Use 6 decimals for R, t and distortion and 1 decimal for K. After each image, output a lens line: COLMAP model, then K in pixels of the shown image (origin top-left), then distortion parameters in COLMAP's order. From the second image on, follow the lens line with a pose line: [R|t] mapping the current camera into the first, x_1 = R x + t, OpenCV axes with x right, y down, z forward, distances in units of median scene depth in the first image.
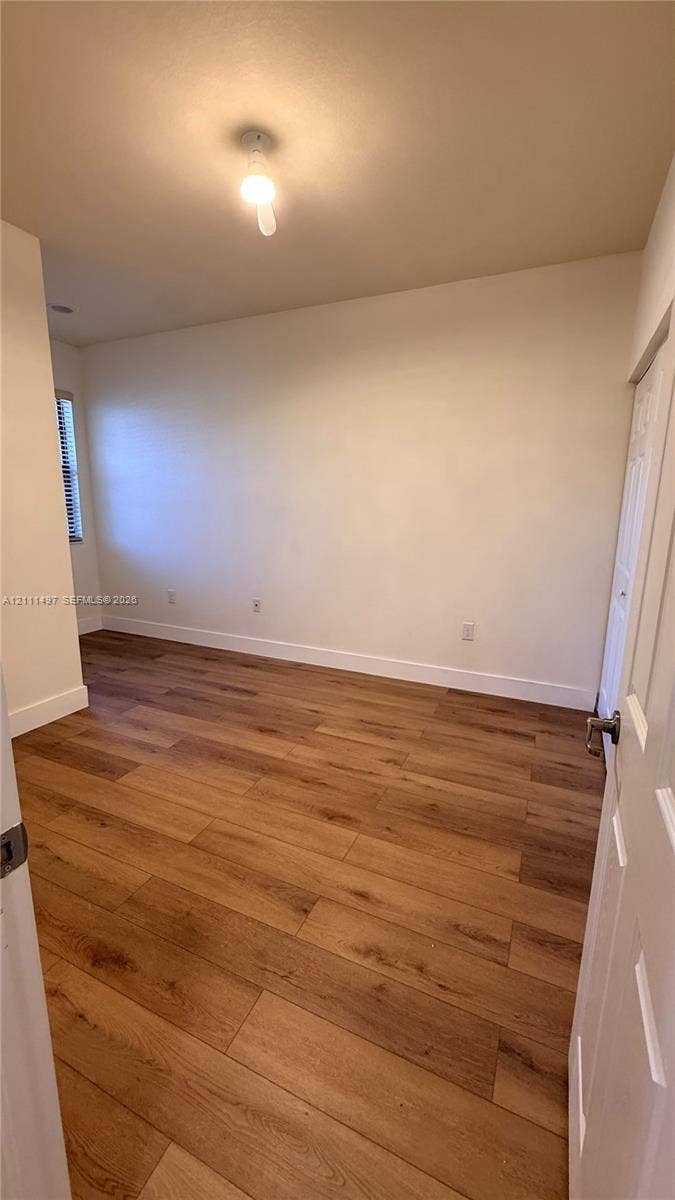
lens RADIAL K [[475.9, 0, 339.7], [0, 475.9, 599.9], [0, 0, 1]] dist [-0.004131, -0.000024]
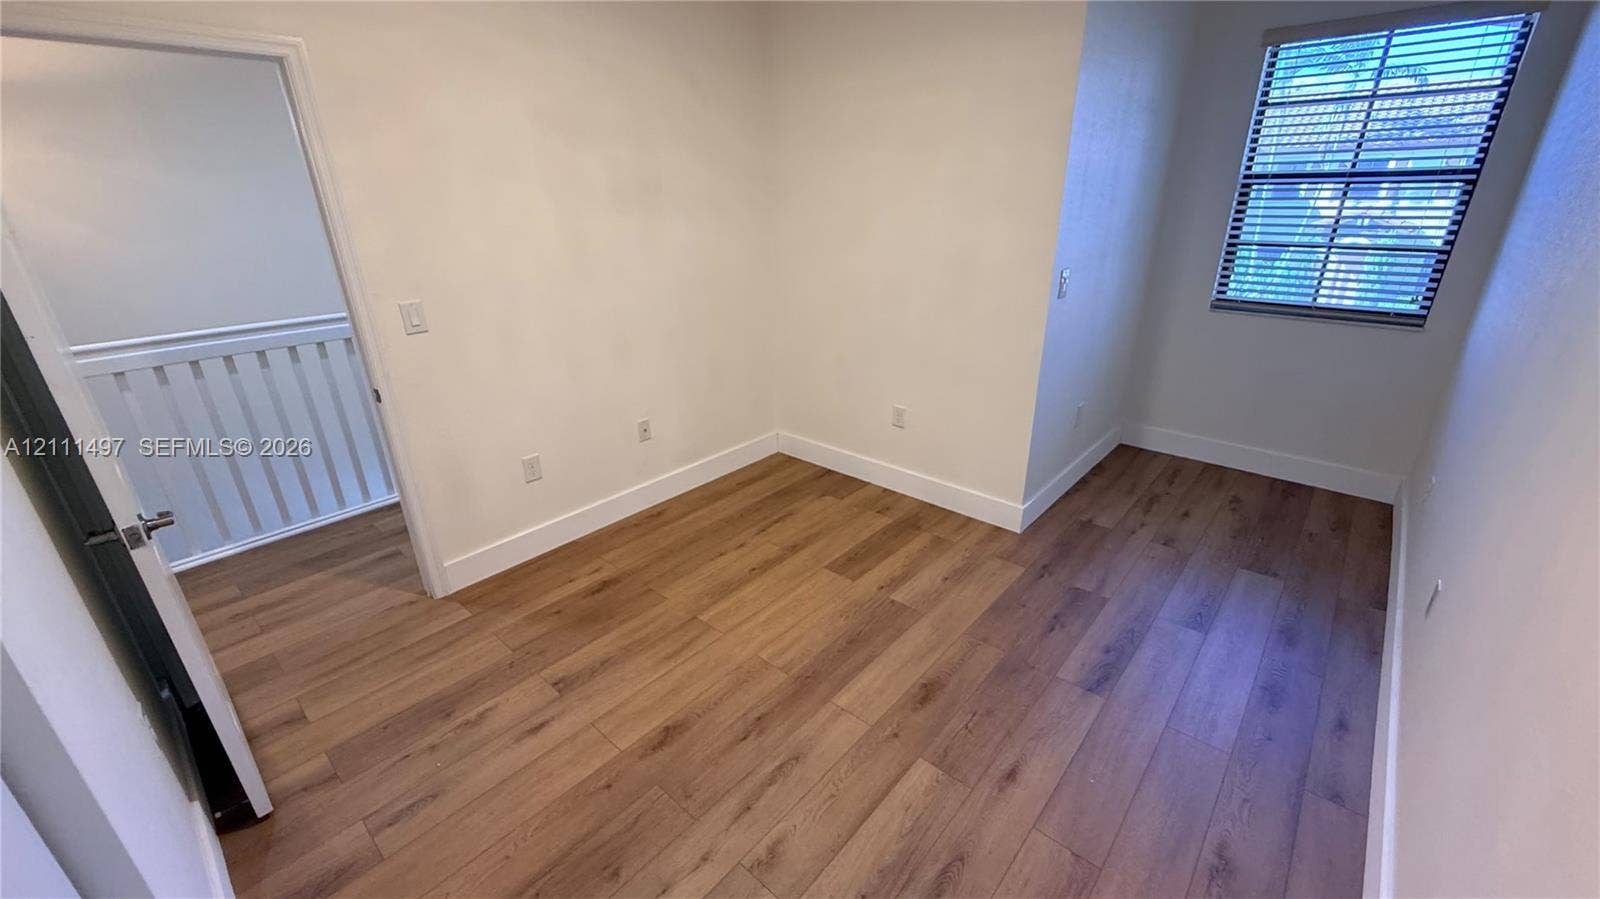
lens RADIAL K [[634.5, 0, 802.2], [0, 634.5, 448.0], [0, 0, 1]] dist [-0.004131, -0.000024]
pose [[-0.289210, 0.355291, -0.888890, 0.563685], [-0.179581, 0.891949, 0.414942, -0.340061], [0.940270, 0.279634, -0.194157, 1.095037]]
